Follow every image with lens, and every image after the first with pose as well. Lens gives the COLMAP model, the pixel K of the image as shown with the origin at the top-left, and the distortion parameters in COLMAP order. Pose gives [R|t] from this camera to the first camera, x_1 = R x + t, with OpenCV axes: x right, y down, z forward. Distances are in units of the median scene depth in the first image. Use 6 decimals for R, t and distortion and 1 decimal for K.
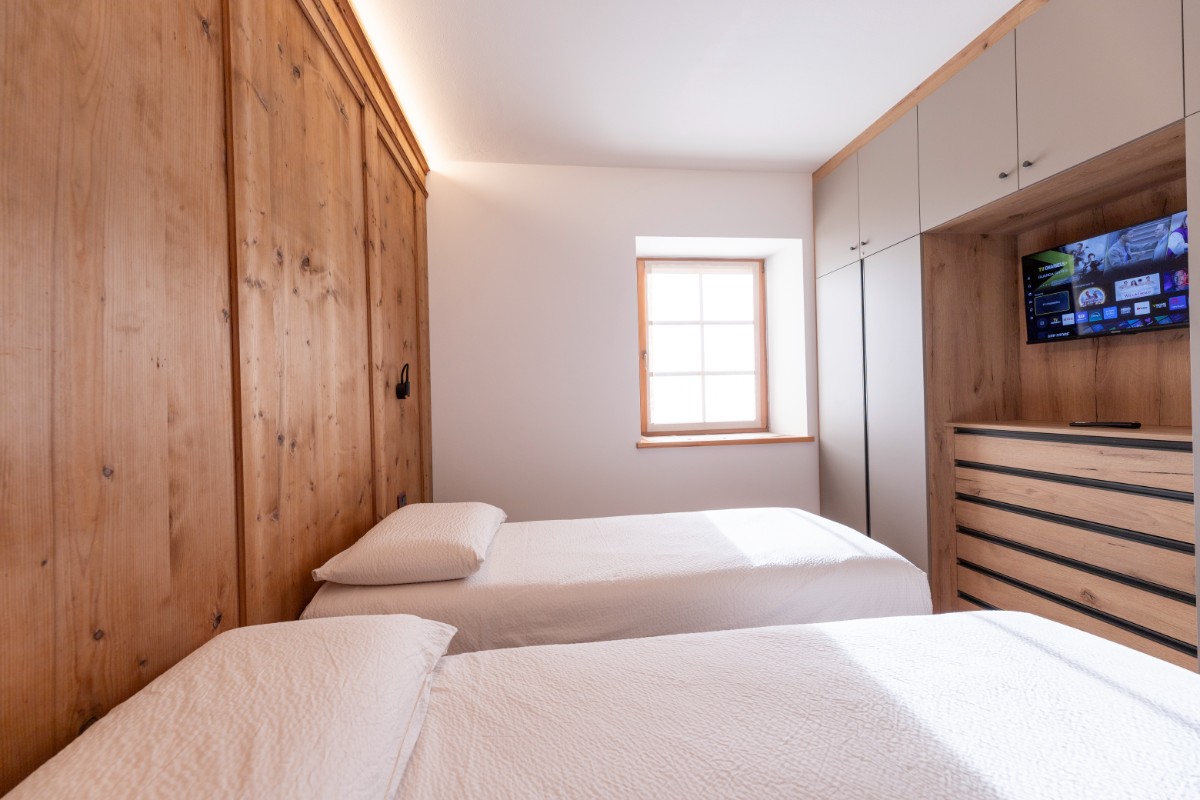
lens RADIAL K [[484.6, 0, 602.5], [0, 484.6, 397.3], [0, 0, 1]] dist [0.000908, -0.001097]
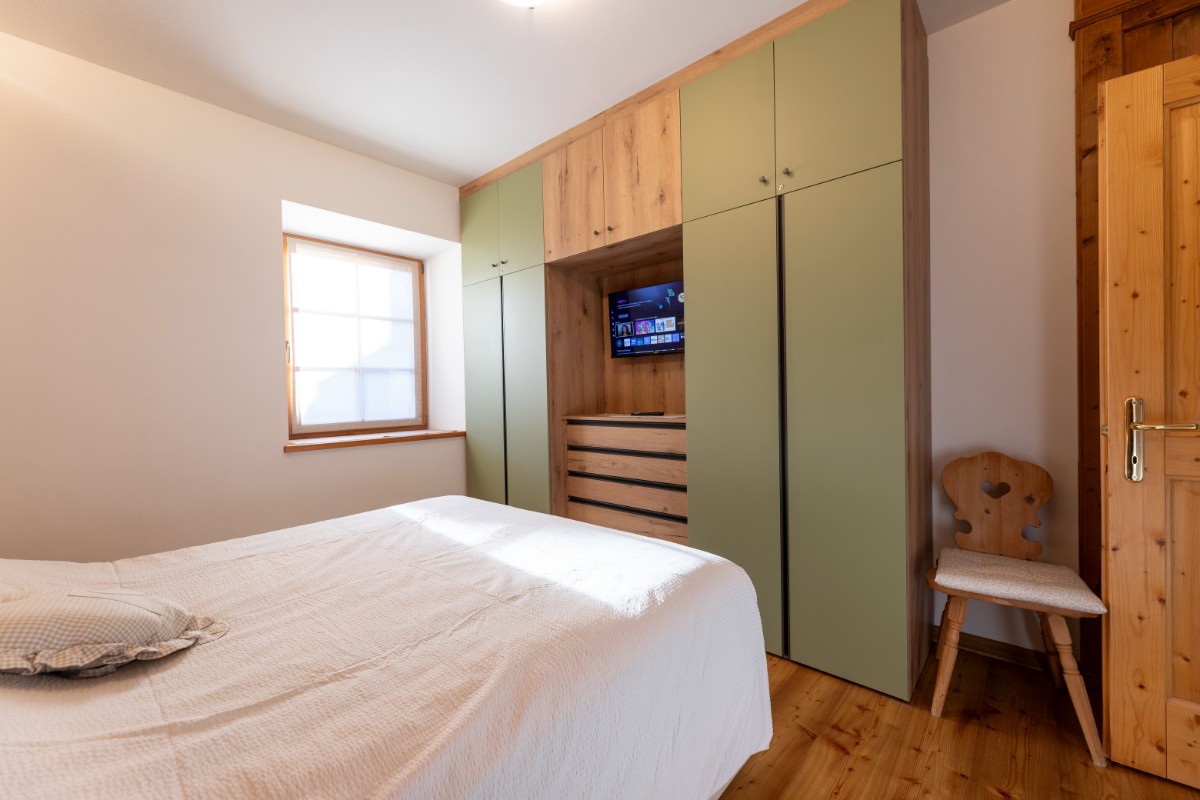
lens RADIAL K [[484.6, 0, 597.9], [0, 484.6, 397.4], [0, 0, 1]] dist [0.000908, -0.001097]
pose [[0.768348, 0.003903, 0.640021, -0.068581], [-0.006784, 0.999975, 0.002047, -0.000951], [-0.639997, -0.005915, 0.768355, -0.072322]]
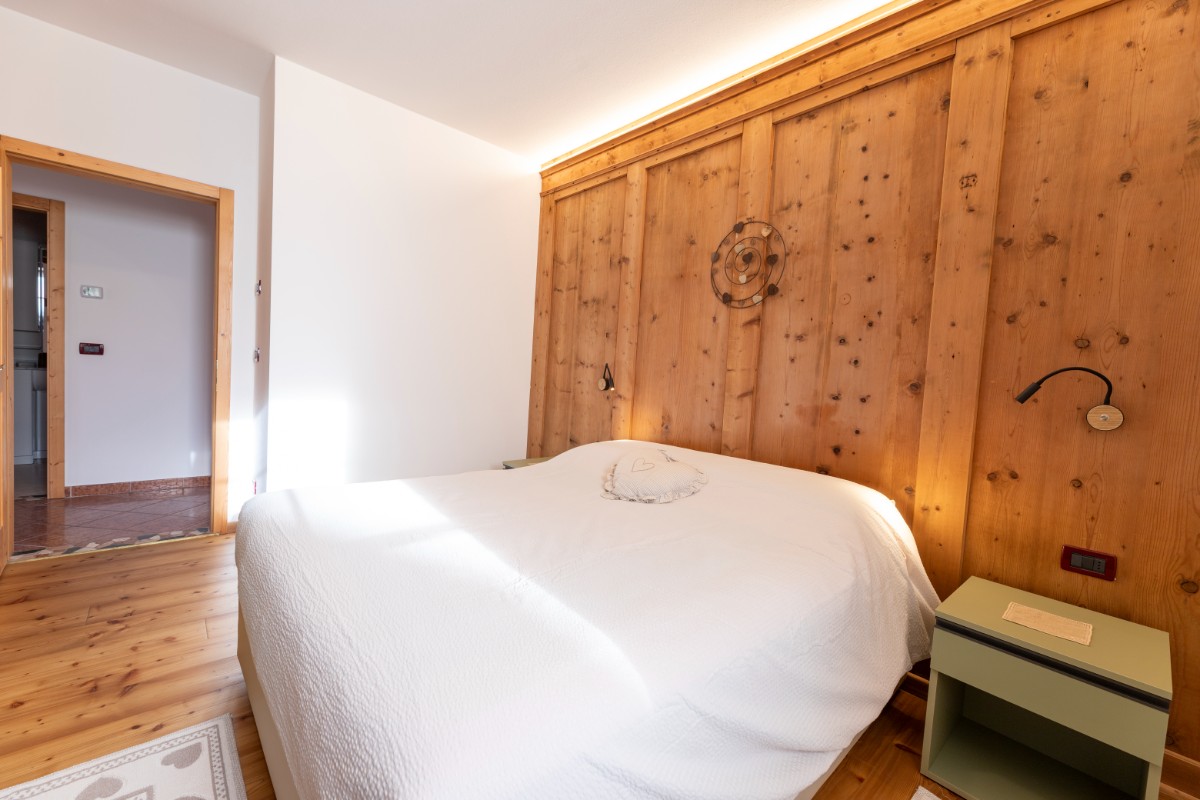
lens RADIAL K [[484.6, 0, 597.3], [0, 484.6, 400.1], [0, 0, 1]] dist [0.000908, -0.001097]
pose [[-0.830424, 0.006183, -0.557097, 0.622522], [-0.036373, 0.997203, 0.065286, -0.004512], [0.555943, 0.074478, -0.827877, 1.646542]]
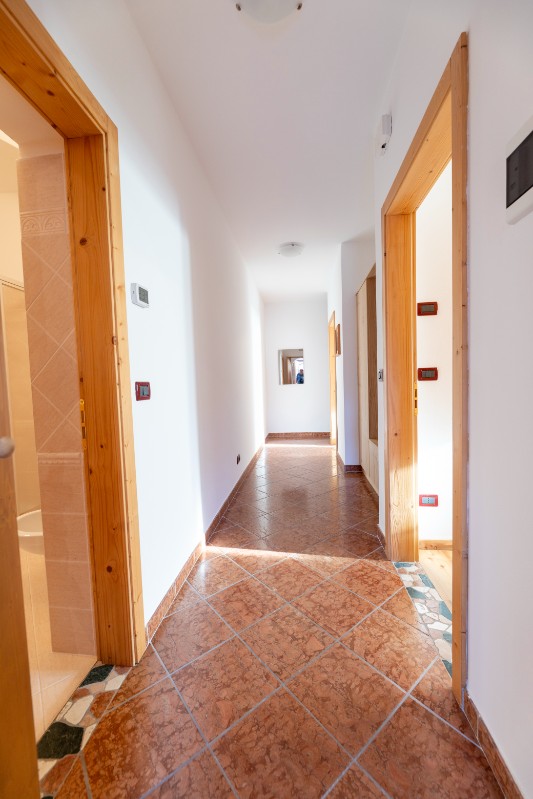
lens RADIAL K [[322.7, 0, 264.9], [0, 322.7, 405.5], [0, 0, 1]] dist [0.000908, -0.001097]
pose [[-0.248353, 0.097253, -0.963775, 1.985590], [0.041492, 0.995102, 0.089723, -0.026857], [0.967780, -0.017706, -0.251172, -0.790275]]
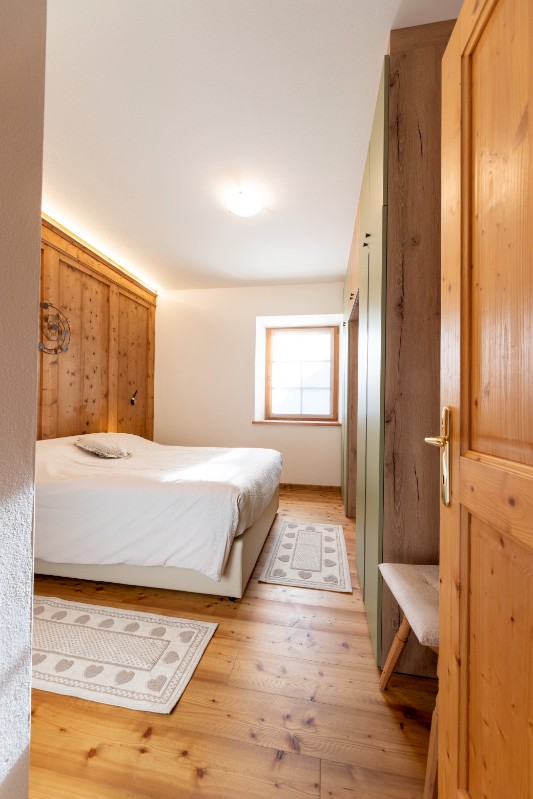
lens RADIAL K [[322.7, 0, 267.7], [0, 322.7, 402.6], [0, 0, 1]] dist [0.000908, -0.001097]
pose [[0.950652, 0.040121, -0.307653, 1.060884], [-0.038133, 0.999195, 0.012472, -0.009239], [0.307906, -0.000124, 0.951417, -0.550835]]
